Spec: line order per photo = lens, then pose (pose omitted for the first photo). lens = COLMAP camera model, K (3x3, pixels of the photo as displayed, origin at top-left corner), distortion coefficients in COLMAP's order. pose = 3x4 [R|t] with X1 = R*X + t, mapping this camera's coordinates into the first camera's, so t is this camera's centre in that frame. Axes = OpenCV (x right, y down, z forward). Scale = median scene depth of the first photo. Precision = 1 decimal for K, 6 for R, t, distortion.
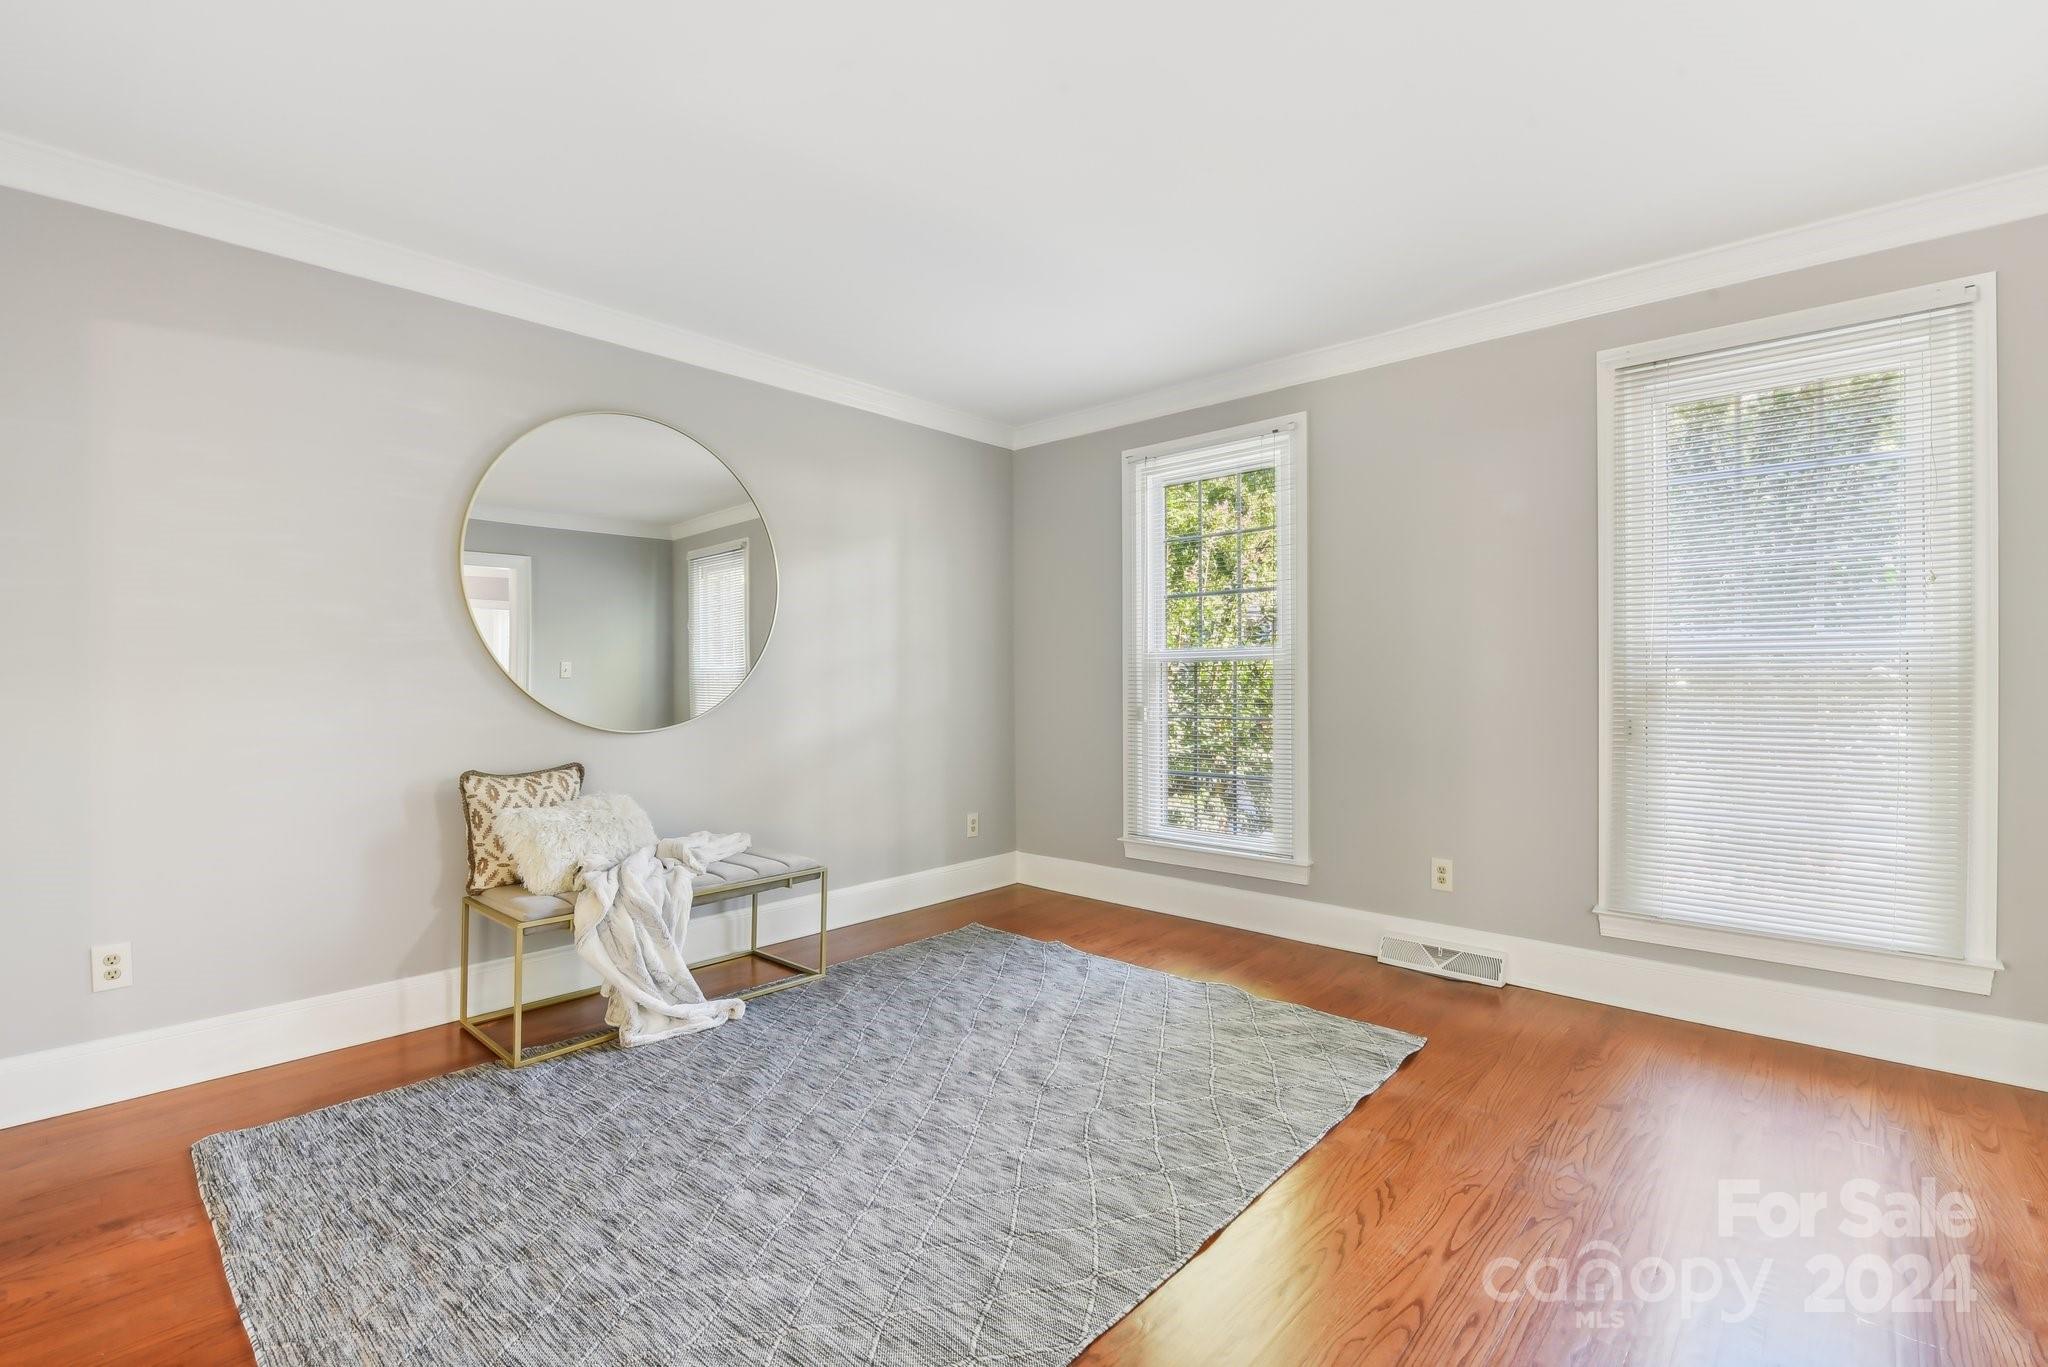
lens RADIAL K [[900.8, 0, 1022.0], [0, 900.8, 681.8], [0, 0, 1]] dist [-0.011177, -0.000956]
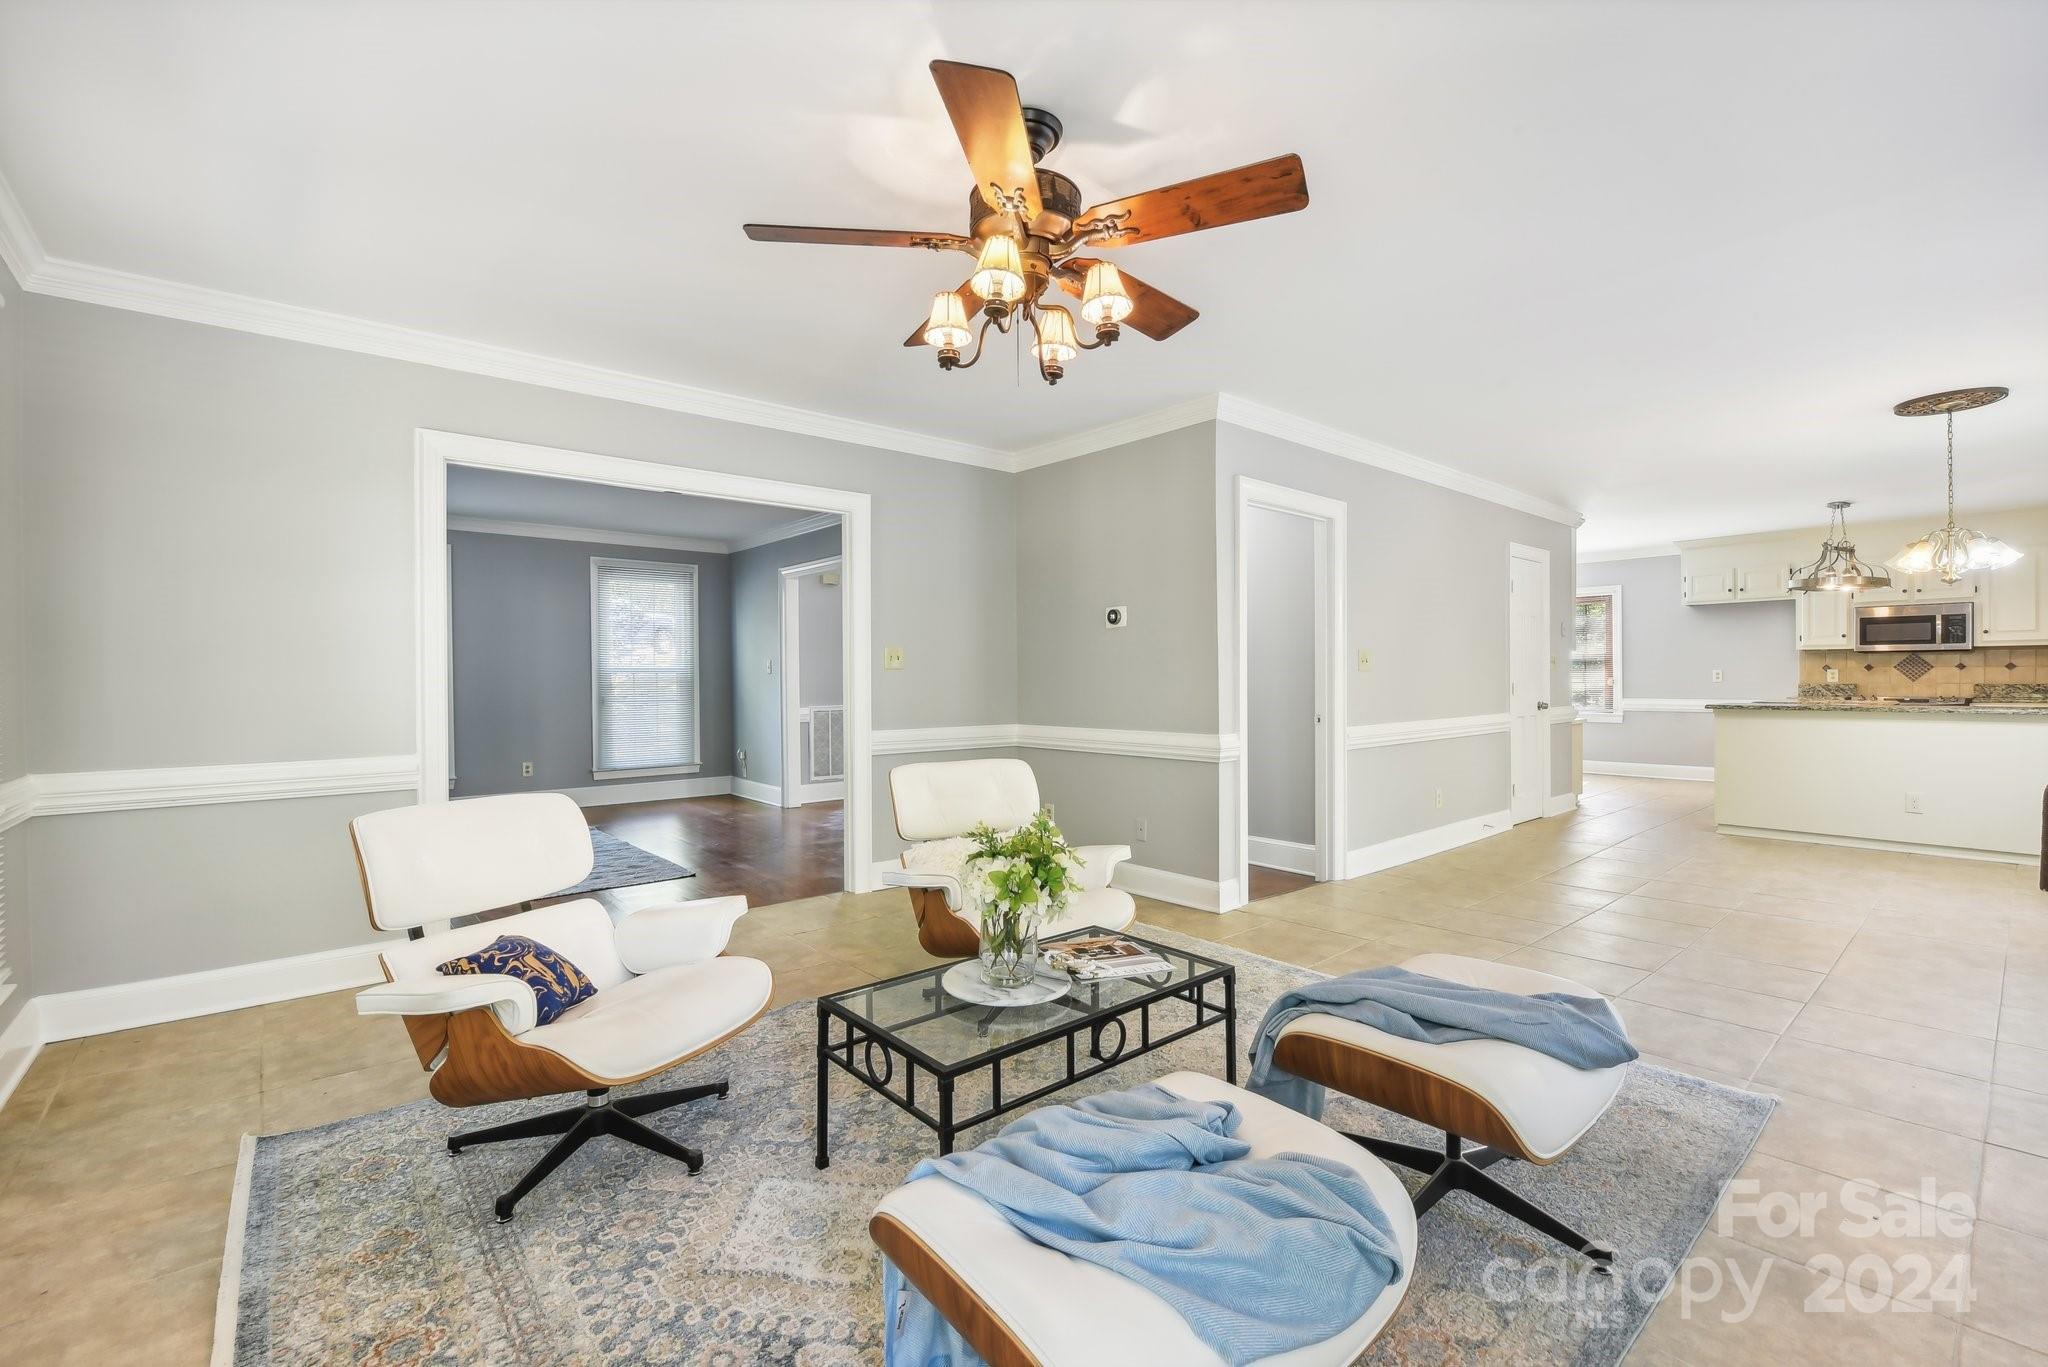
lens RADIAL K [[900.8, 0, 1025.6], [0, 900.8, 686.4], [0, 0, 1]] dist [-0.011177, -0.000956]
pose [[0.094741, -0.012614, 0.995422, -1.666116], [0.009674, 0.999884, 0.011749, -0.008742], [-0.995455, 0.008517, 0.094853, -0.454877]]
